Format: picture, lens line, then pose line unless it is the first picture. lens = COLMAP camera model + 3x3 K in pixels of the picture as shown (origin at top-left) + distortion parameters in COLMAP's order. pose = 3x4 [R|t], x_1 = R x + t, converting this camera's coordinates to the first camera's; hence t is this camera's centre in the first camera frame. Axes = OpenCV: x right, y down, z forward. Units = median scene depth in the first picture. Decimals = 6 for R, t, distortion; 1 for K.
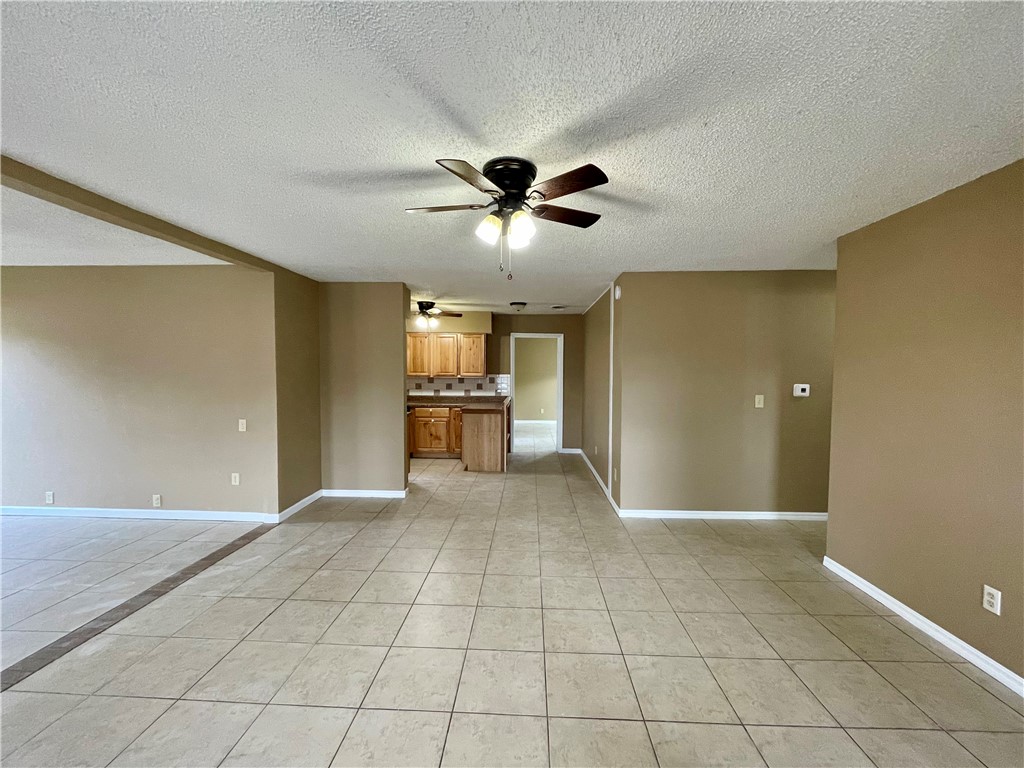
lens RADIAL K [[413.2, 0, 515.0], [0, 413.2, 382.4], [0, 0, 1]] dist [0.000482, -0.001540]
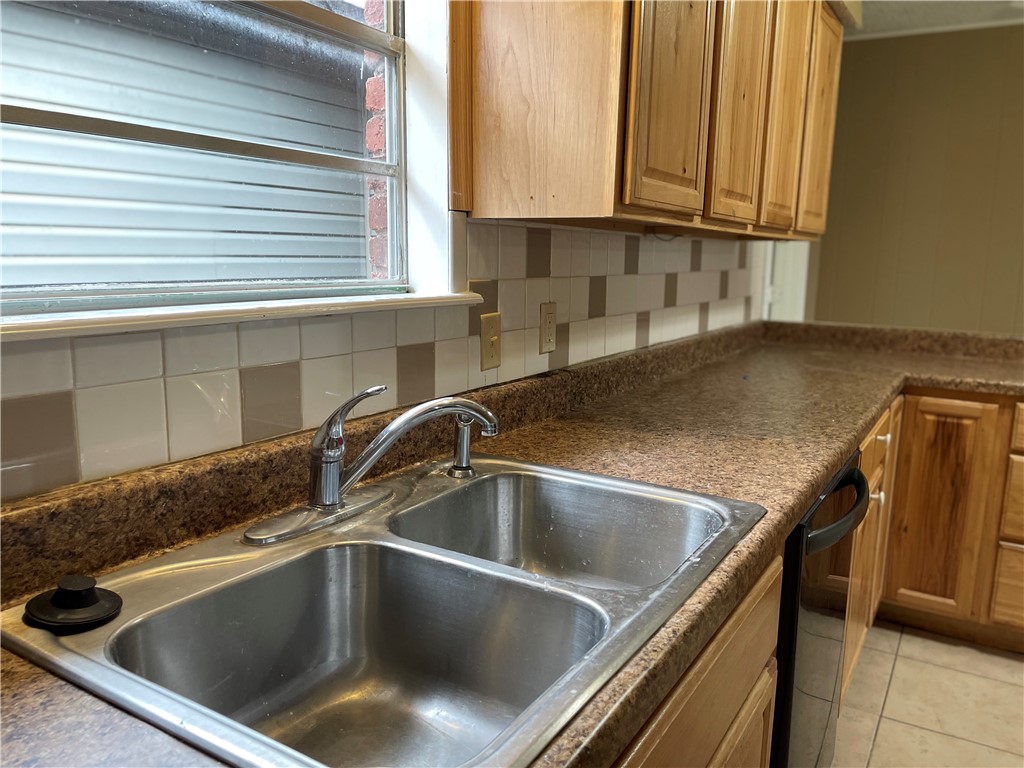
lens RADIAL K [[777.7, 0, 516.6], [0, 777.7, 379.7], [0, 0, 1]] dist [0.059891, -0.055350]
pose [[0.485386, -0.134606, 0.863876, -0.603545], [0.008136, 0.988730, 0.149489, -0.003854], [-0.874262, -0.065532, 0.481011, 1.099494]]
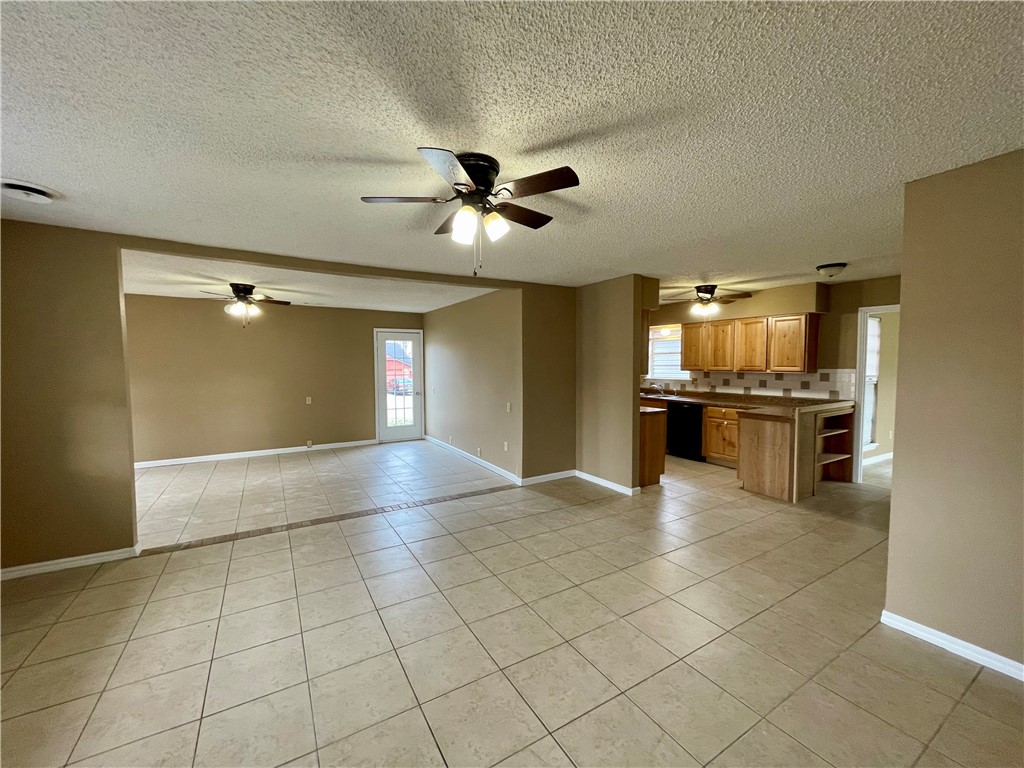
lens RADIAL K [[413.2, 0, 514.4], [0, 413.2, 385.9], [0, 0, 1]] dist [0.000482, -0.001540]
pose [[0.547987, 0.038098, -0.835619, 0.306180], [-0.016001, 0.999257, 0.035066, -0.007917], [0.836334, -0.005845, 0.548189, 0.187887]]
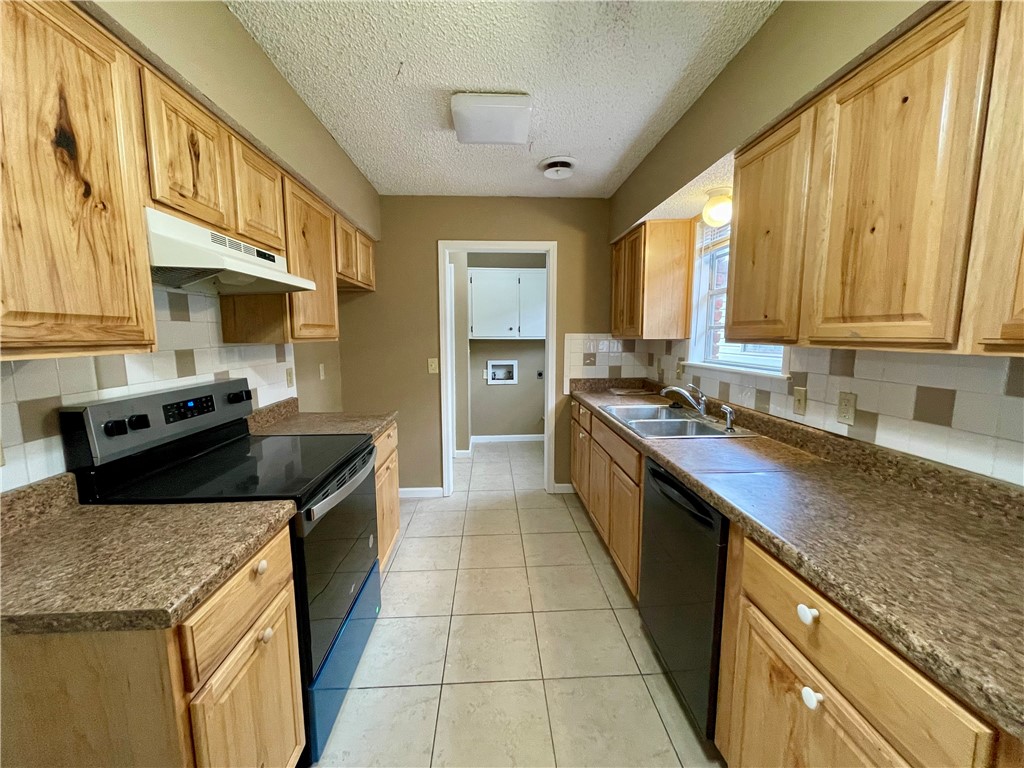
lens RADIAL K [[413.2, 0, 514.0], [0, 413.2, 385.7], [0, 0, 1]] dist [0.000482, -0.001540]
pose [[0.092298, 0.119071, -0.988586, -0.105582], [-0.024957, 0.992789, 0.117248, -0.017181], [0.995419, 0.013850, 0.094604, 1.006528]]
